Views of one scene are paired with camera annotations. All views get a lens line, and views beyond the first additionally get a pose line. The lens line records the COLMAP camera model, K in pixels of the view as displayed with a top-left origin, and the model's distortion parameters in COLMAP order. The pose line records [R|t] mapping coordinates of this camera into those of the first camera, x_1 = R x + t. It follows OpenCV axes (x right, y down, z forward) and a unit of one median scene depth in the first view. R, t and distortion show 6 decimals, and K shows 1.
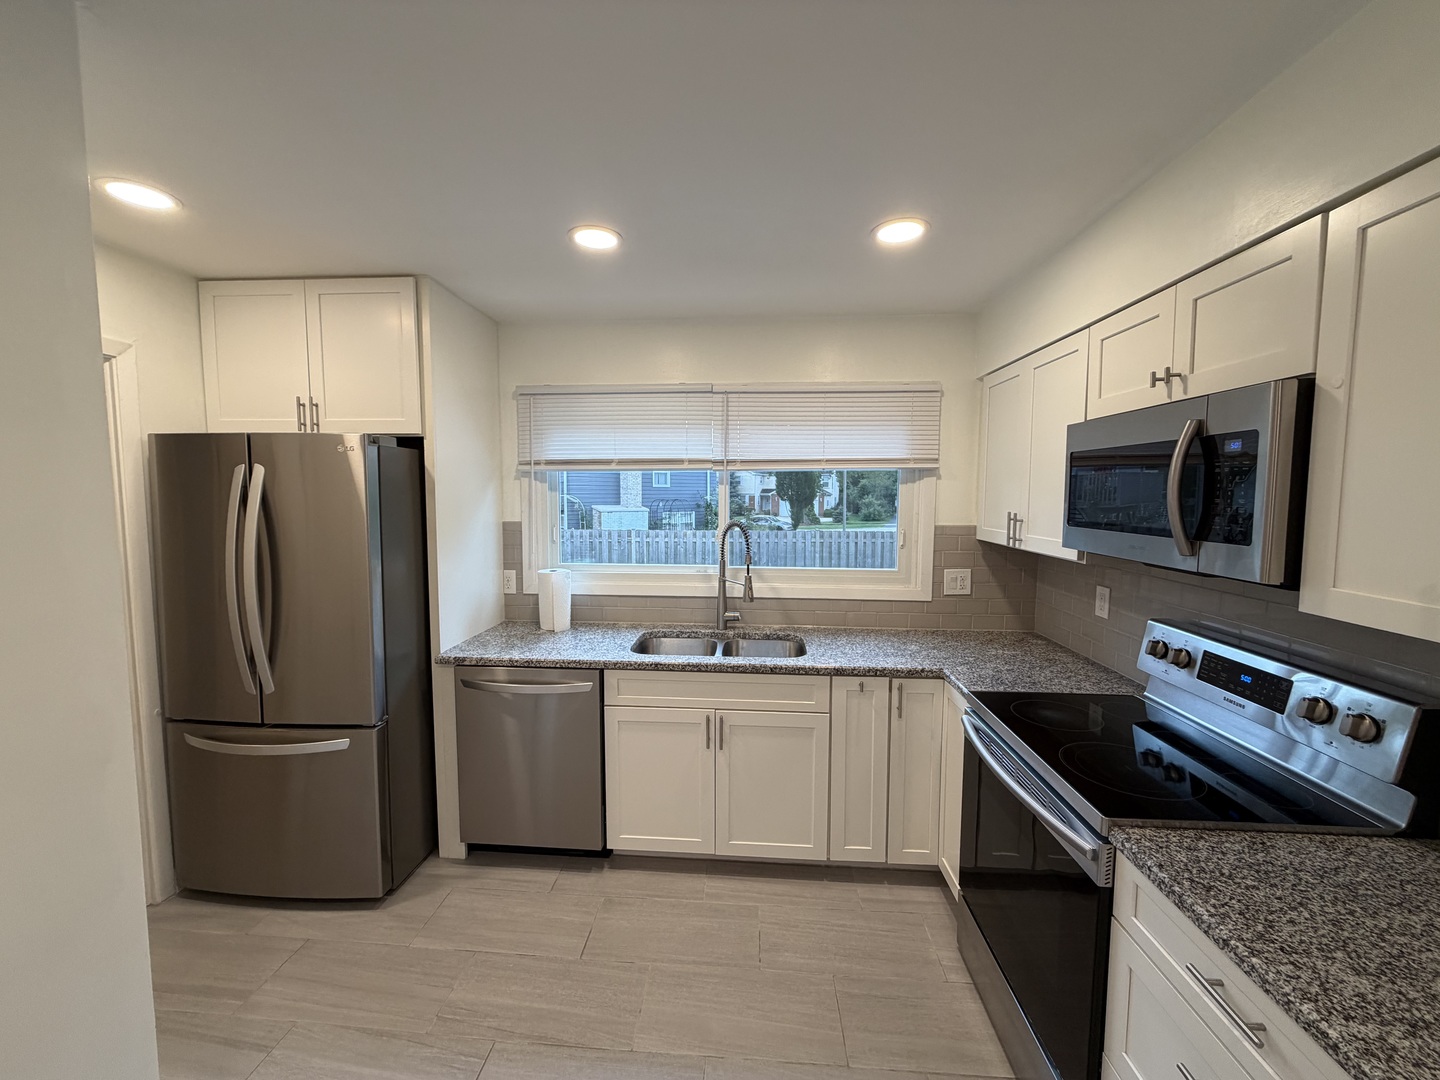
lens RADIAL K [[571.6, 0, 715.5], [0, 571.6, 538.7], [0, 0, 1]] dist [-0.001407, 0.000020]
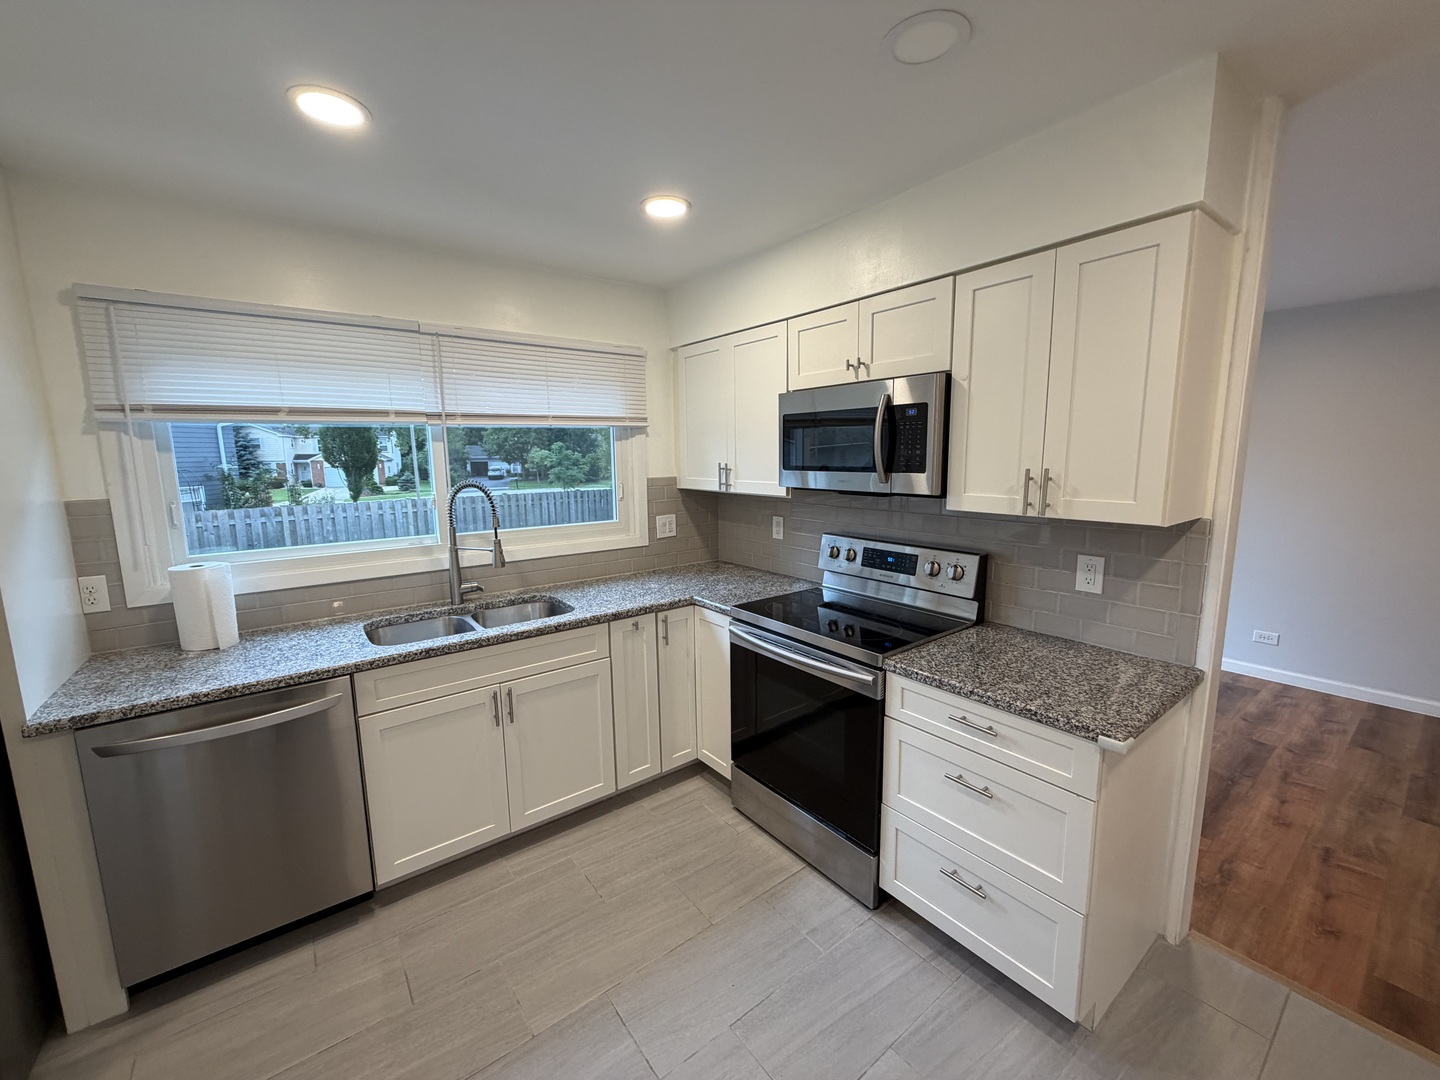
lens RADIAL K [[571.6, 0, 715.5], [0, 571.6, 538.7], [0, 0, 1]] dist [-0.001407, 0.000020]
pose [[0.752119, -0.110542, 0.649690, -0.309528], [0.069264, 0.993631, 0.088878, 0.005768], [-0.655377, -0.021847, 0.754986, 0.070240]]
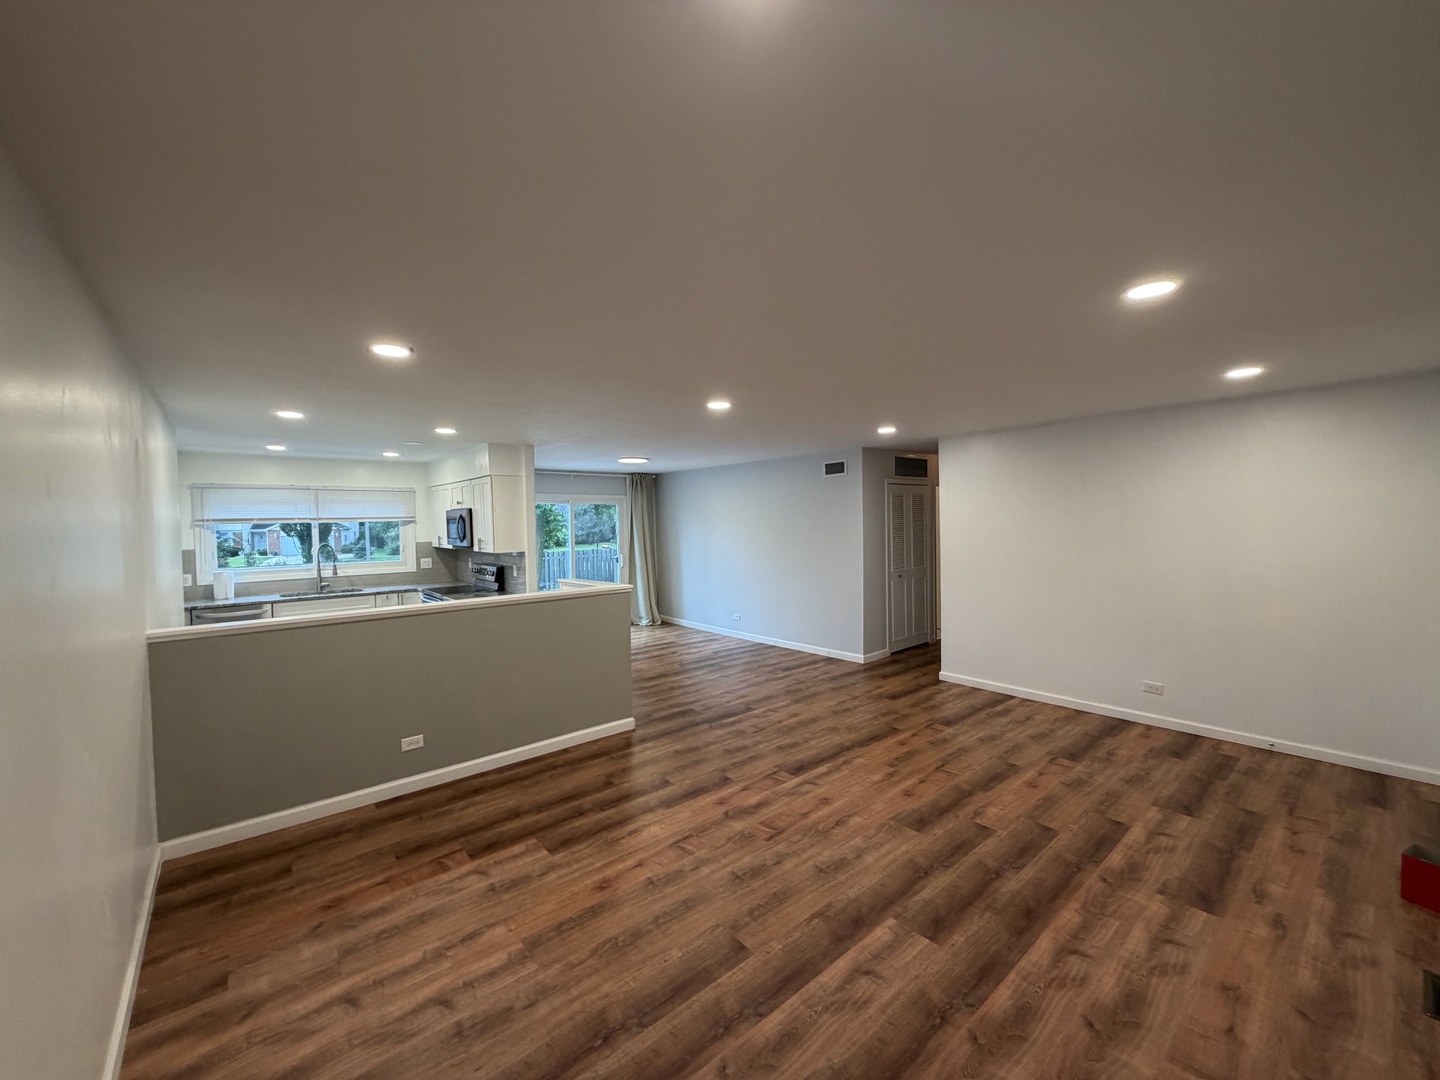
lens RADIAL K [[571.6, 0, 715.5], [0, 571.6, 538.7], [0, 0, 1]] dist [-0.001407, 0.000020]
pose [[0.716744, -0.038998, 0.696245, -0.532748], [0.076176, 0.996839, -0.022584, 0.147537], [-0.693164, 0.069224, 0.717448, -2.156359]]
